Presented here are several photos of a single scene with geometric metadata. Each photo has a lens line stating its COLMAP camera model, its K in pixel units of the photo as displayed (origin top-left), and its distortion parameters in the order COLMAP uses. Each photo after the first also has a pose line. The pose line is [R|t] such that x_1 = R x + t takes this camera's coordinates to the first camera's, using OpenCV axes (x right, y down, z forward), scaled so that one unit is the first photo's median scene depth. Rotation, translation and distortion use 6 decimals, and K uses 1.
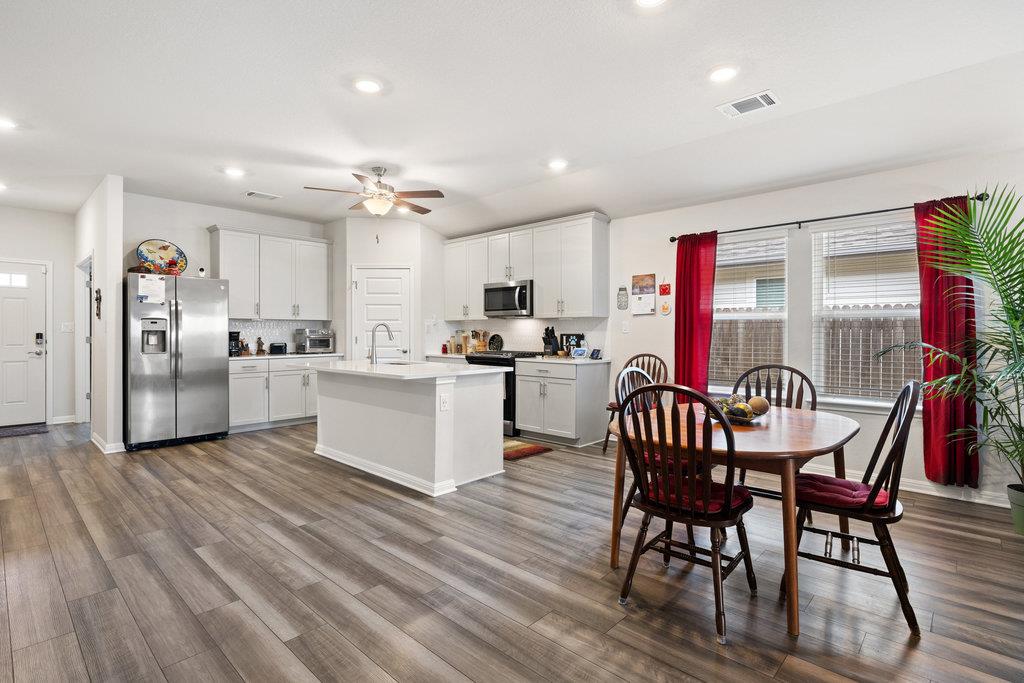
lens RADIAL K [[493.7, 0, 513.6], [0, 493.7, 333.0], [0, 0, 1]] dist [-0.004225, 0.001649]
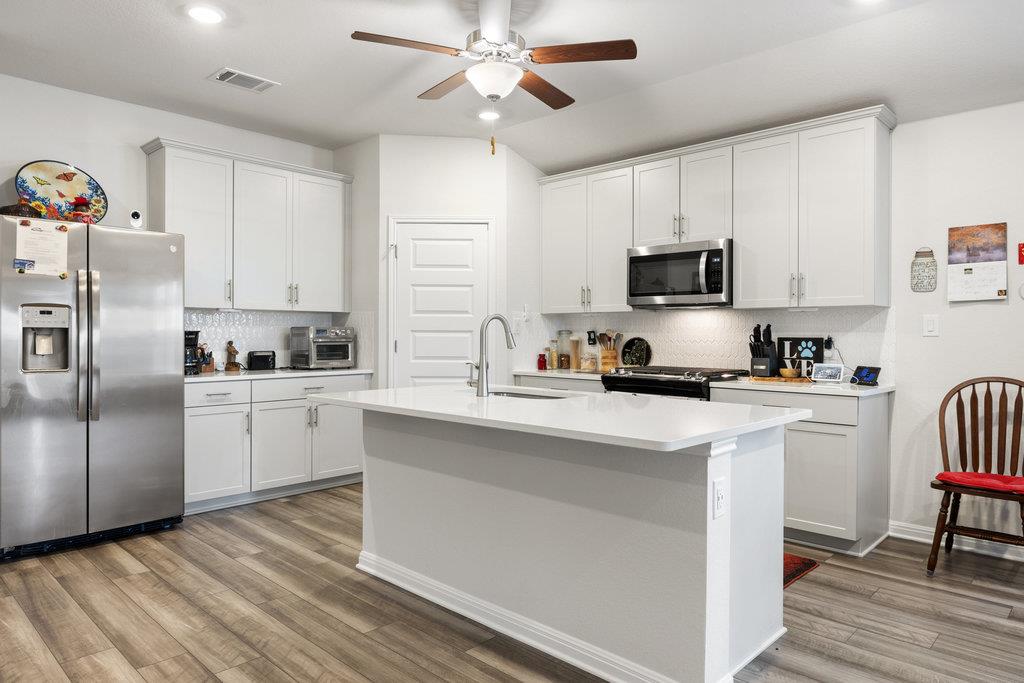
lens RADIAL K [[650.4, 0, 515.1], [0, 650.4, 335.2], [0, 0, 1]] dist [0.002183, 0.000276]
pose [[0.999940, 0.004269, -0.010115, -0.215181], [-0.004263, 0.999991, 0.000571, 0.000178], [0.010118, -0.000528, 0.999949, 0.299969]]
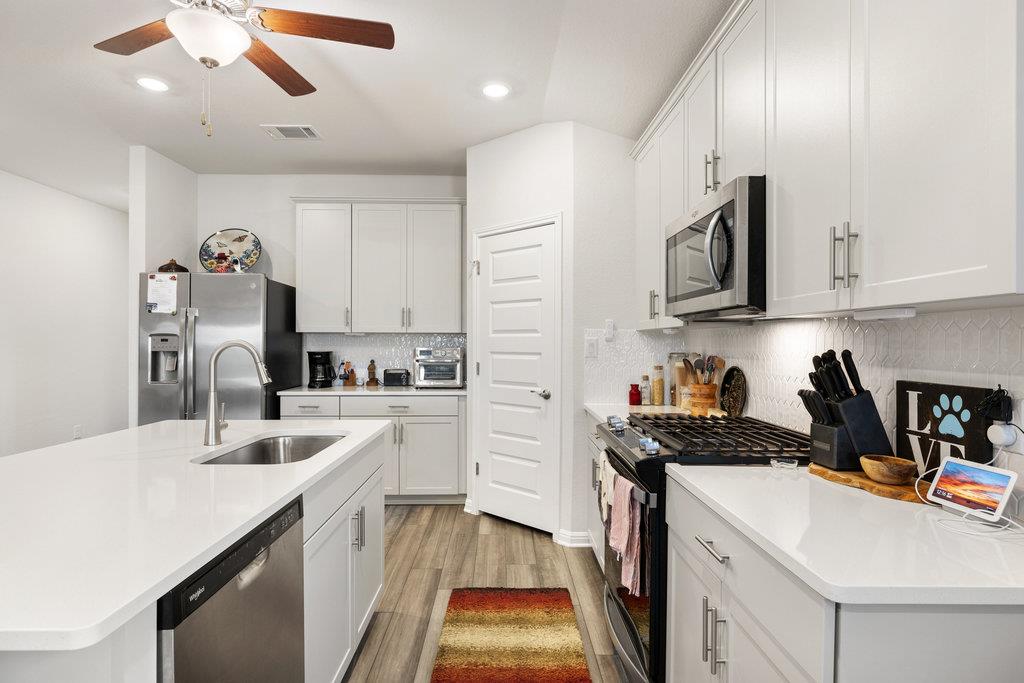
lens RADIAL K [[539.0, 0, 511.0], [0, 539.0, 349.3], [0, 0, 1]] dist [-0.002106, 0.000558]
pose [[0.694869, 0.010138, -0.719065, 0.170078], [-0.004515, 0.999942, 0.009735, -0.016730], [0.719122, -0.003518, 0.694874, 0.767875]]
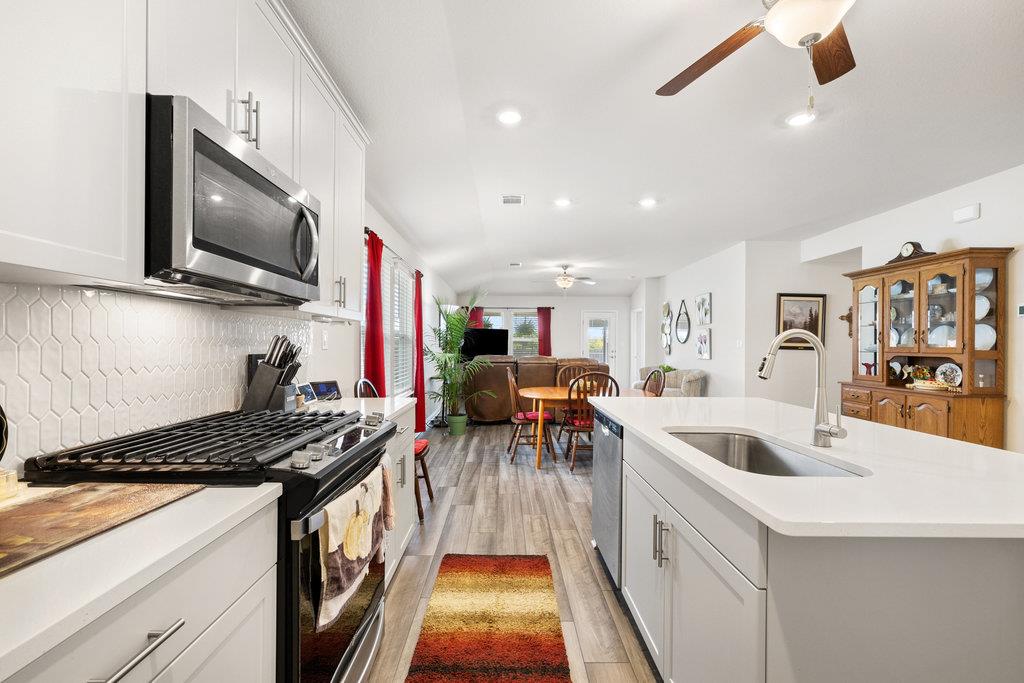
lens RADIAL K [[432.7, 0, 512.2], [0, 432.7, 344.0], [0, 0, 1]] dist [0.001974, -0.000107]
pose [[-0.693736, -0.005105, 0.720212, -0.314563], [-0.006764, 0.999977, 0.000572, -0.008914], [-0.720198, -0.004475, -0.693754, 1.215940]]
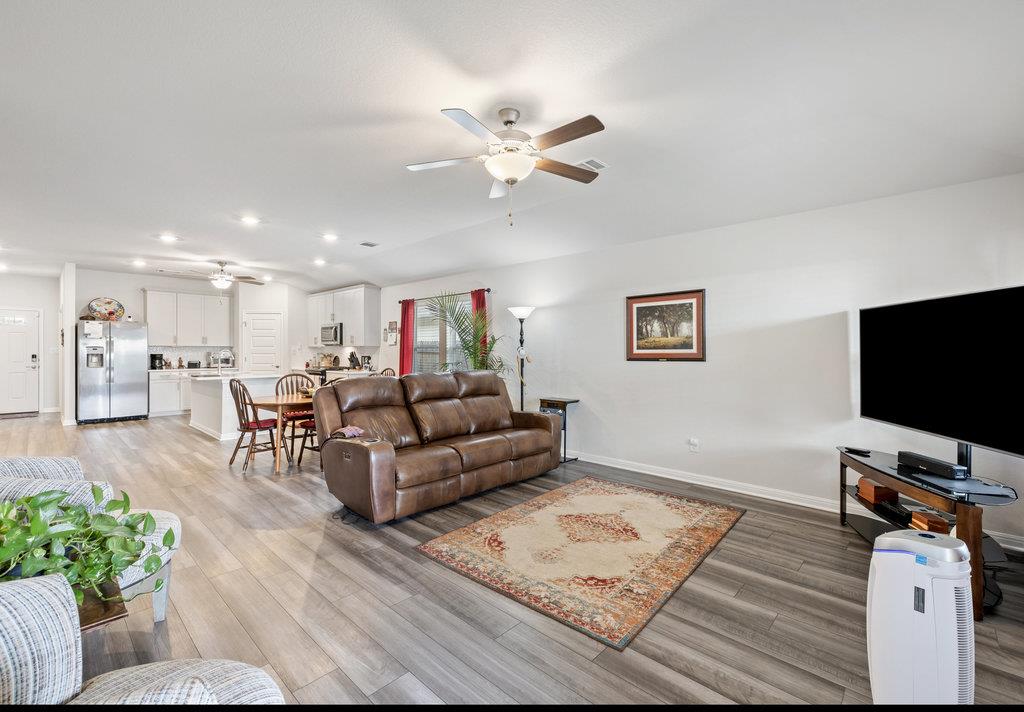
lens RADIAL K [[443.9, 0, 527.0], [0, 443.9, 352.5], [0, 0, 1]] dist [0.006500, -0.000024]
pose [[0.999927, 0.002403, 0.011847, 0.695833], [-0.002423, 0.999996, 0.001739, -0.015179], [-0.011843, -0.001767, 0.999928, -0.523010]]
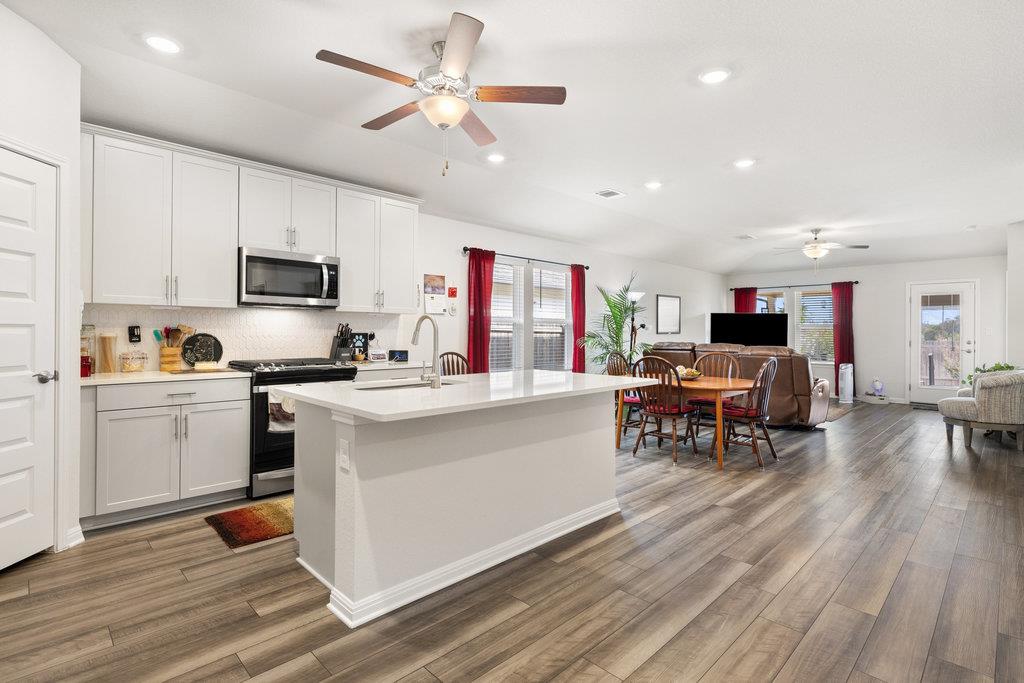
lens RADIAL K [[493.7, 0, 507.9], [0, 493.7, 331.4], [0, 0, 1]] dist [-0.004225, 0.001649]
pose [[0.049483, 0.001658, 0.998774, -0.737584], [-0.004967, 0.999987, -0.001414, -0.000774], [-0.998763, -0.004891, 0.049491, 0.785048]]
